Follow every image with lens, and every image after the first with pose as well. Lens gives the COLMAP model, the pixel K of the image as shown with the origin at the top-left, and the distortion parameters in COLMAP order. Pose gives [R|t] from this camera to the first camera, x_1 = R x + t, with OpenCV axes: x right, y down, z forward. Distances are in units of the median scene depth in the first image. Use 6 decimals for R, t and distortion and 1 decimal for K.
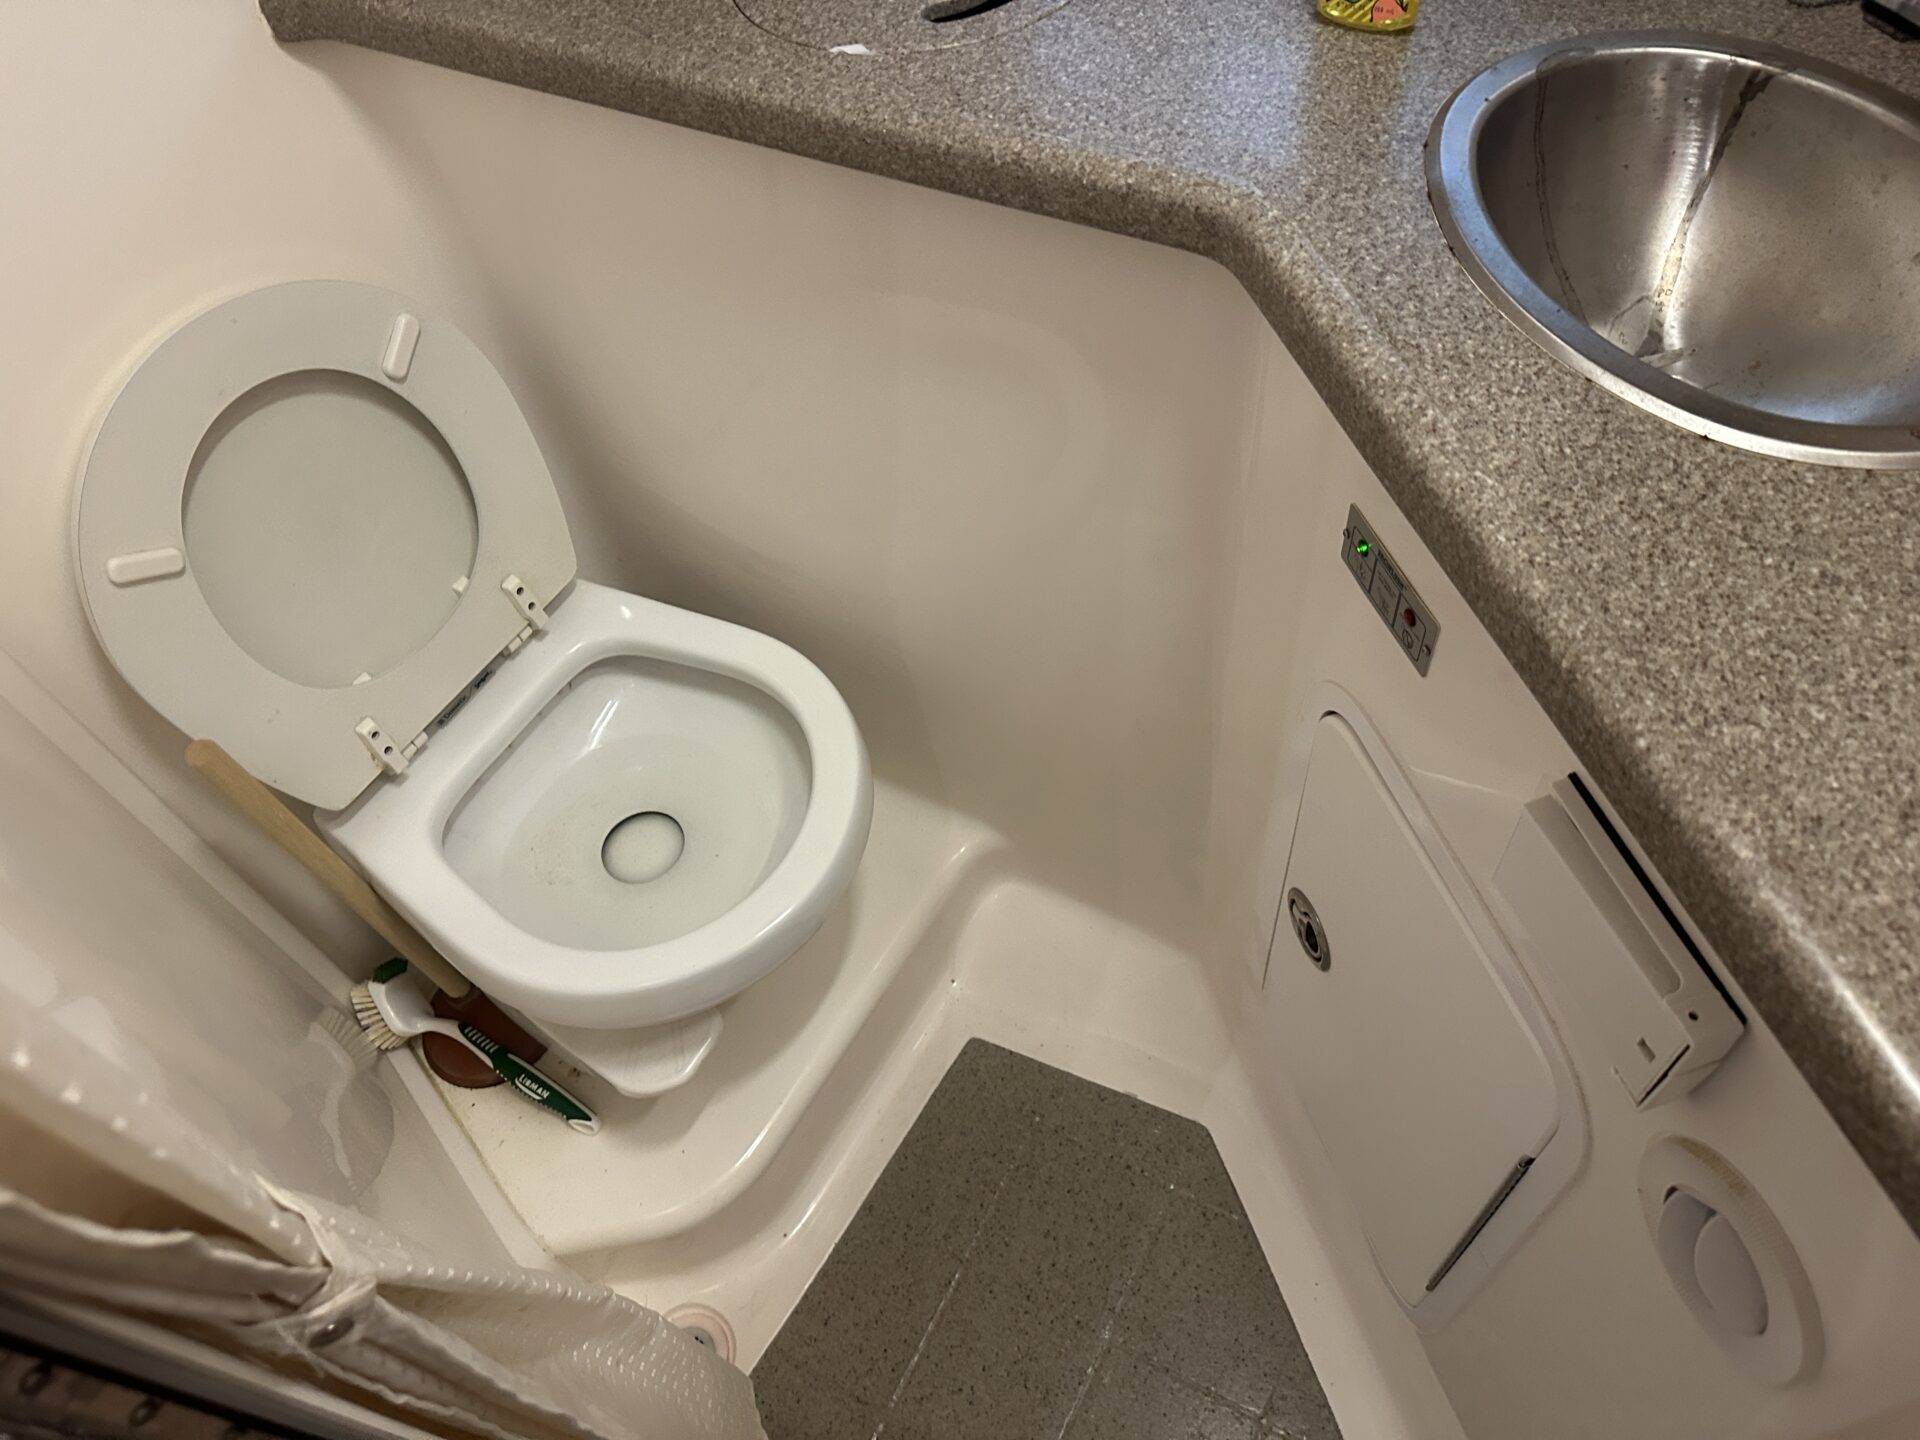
lens RADIAL K [[1381.9, 0, 970.5], [0, 1381.9, 722.1], [0, 0, 1]] dist [-0.007756, -0.005179]
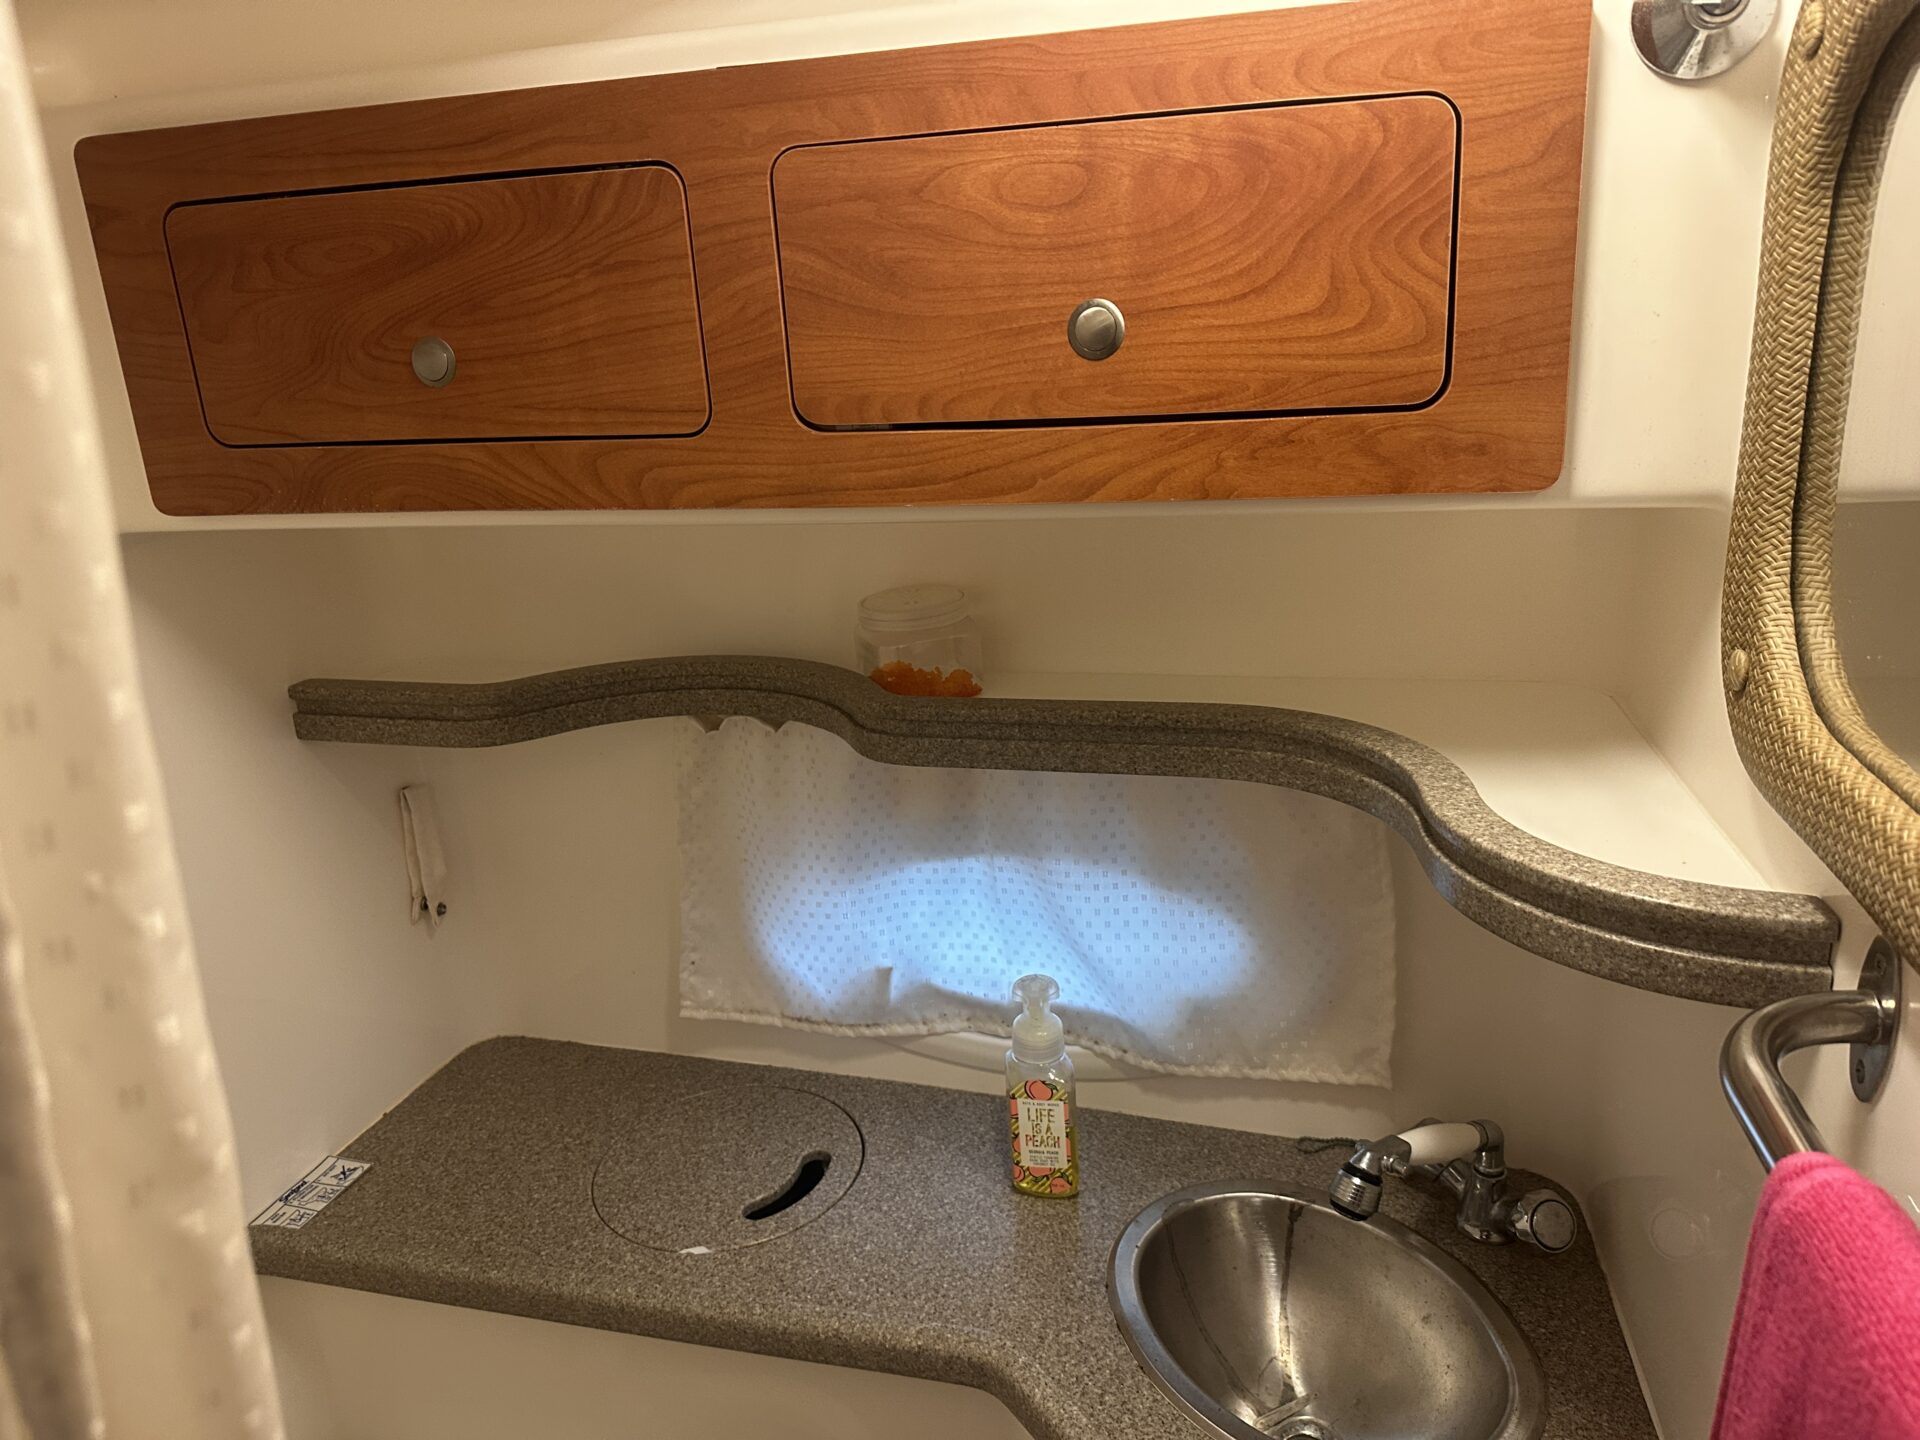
lens RADIAL K [[1381.9, 0, 970.5], [0, 1381.9, 722.1], [0, 0, 1]] dist [-0.007756, -0.005179]
pose [[0.969185, -0.045681, 0.242062, -0.142177], [0.182623, 0.792708, -0.581603, -0.053899], [-0.165317, 0.607887, 0.776623, -0.490155]]
